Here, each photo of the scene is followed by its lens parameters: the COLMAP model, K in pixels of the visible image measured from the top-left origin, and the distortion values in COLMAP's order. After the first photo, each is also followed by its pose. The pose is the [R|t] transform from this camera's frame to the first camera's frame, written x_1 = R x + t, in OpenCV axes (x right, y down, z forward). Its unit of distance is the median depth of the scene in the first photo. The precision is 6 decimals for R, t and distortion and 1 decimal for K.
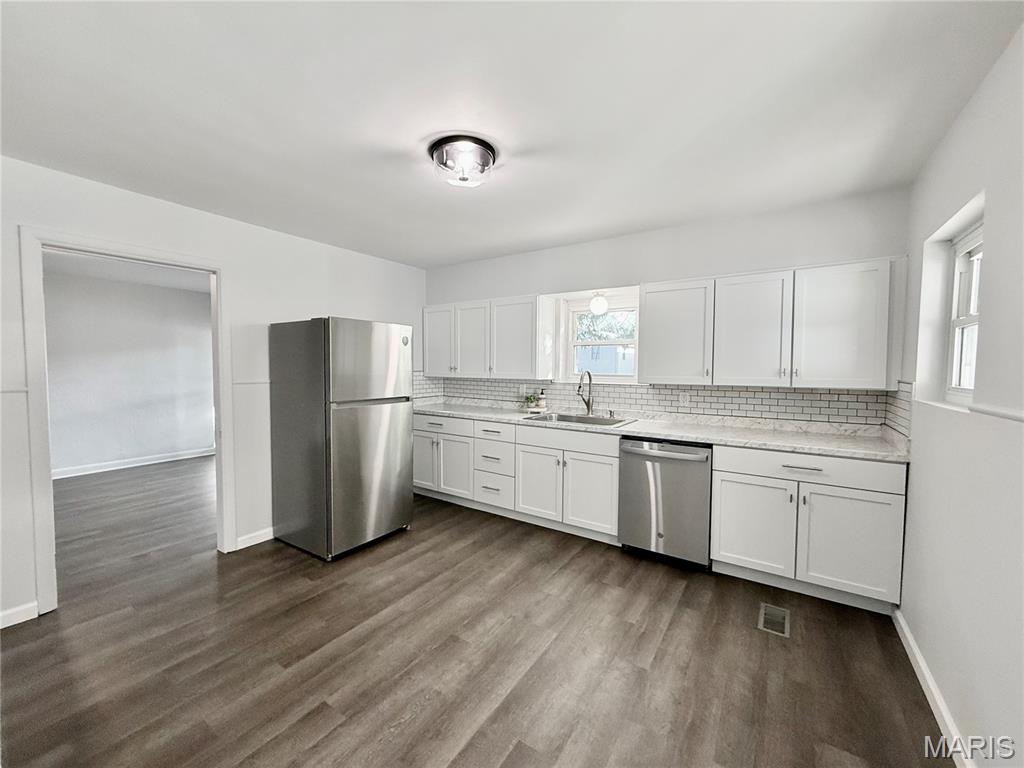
lens RADIAL K [[406.9, 0, 510.4], [0, 406.9, 383.4], [0, 0, 1]] dist [0.000526, -0.000790]
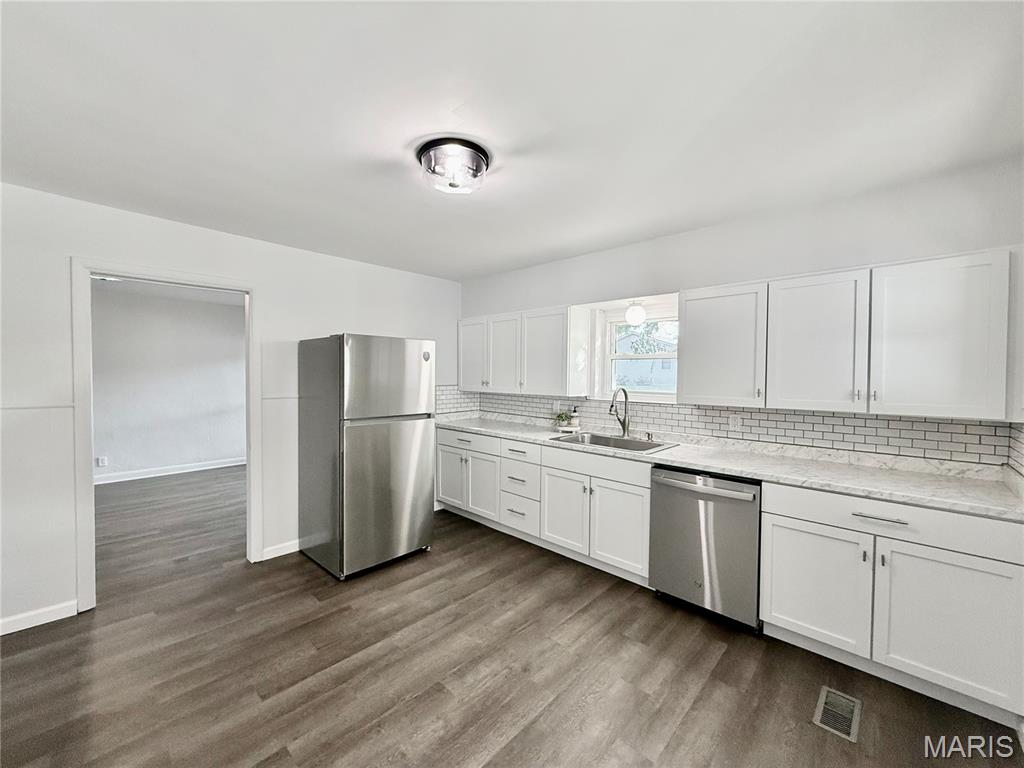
lens RADIAL K [[406.9, 0, 510.4], [0, 406.9, 383.5], [0, 0, 1]] dist [0.000526, -0.000790]
pose [[0.986052, 0.007079, -0.166289, 0.125579], [-0.010711, 0.999723, -0.020951, -0.025311], [0.166094, 0.022440, 0.985855, 0.089306]]
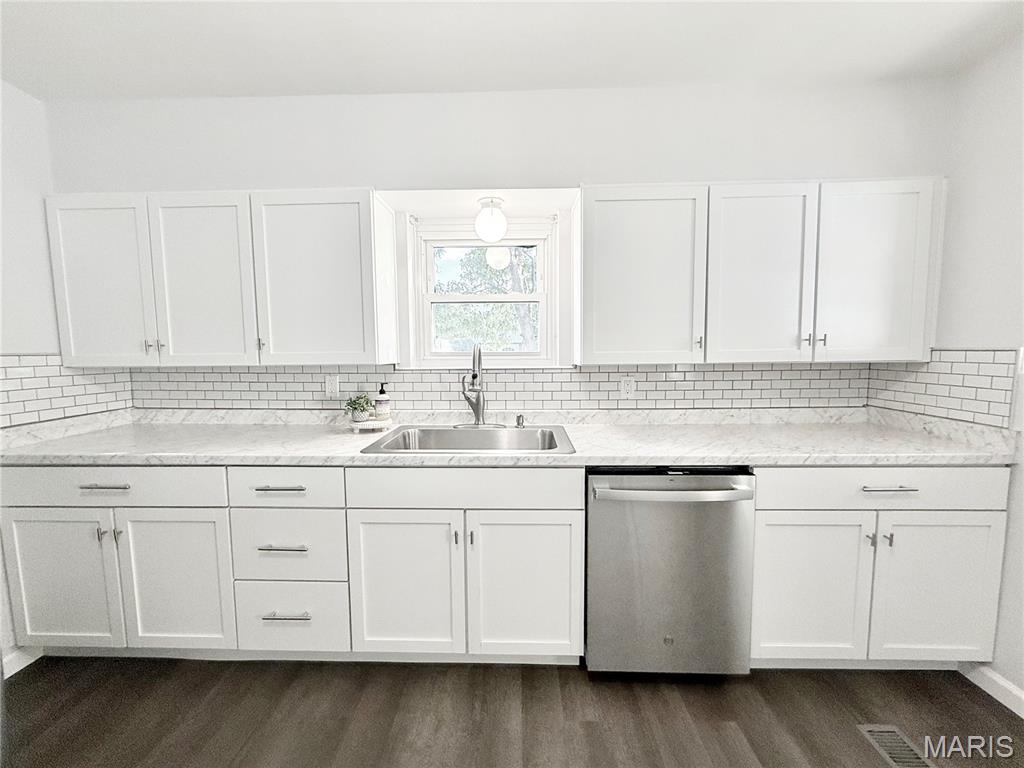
lens RADIAL K [[406.9, 0, 509.7], [0, 406.9, 385.4], [0, 0, 1]] dist [0.000526, -0.000790]
pose [[0.843593, -0.059362, 0.533692, -0.087260], [0.037077, 0.997938, 0.052392, -0.006089], [-0.535702, -0.024410, 0.844054, 0.690198]]
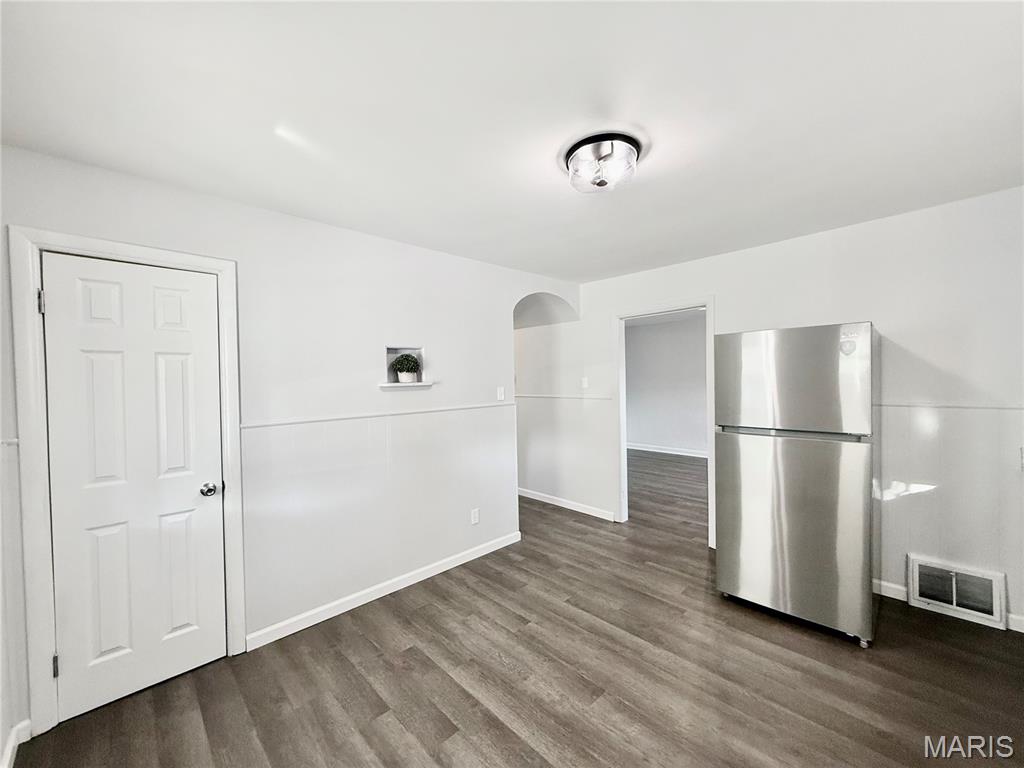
lens RADIAL K [[406.9, 0, 507.6], [0, 406.9, 383.5], [0, 0, 1]] dist [0.000526, -0.000790]
pose [[-0.219313, 0.008402, -0.975618, 0.600646], [-0.023042, 0.999639, 0.013788, -0.053342], [0.975382, 0.025504, -0.219041, 0.751681]]
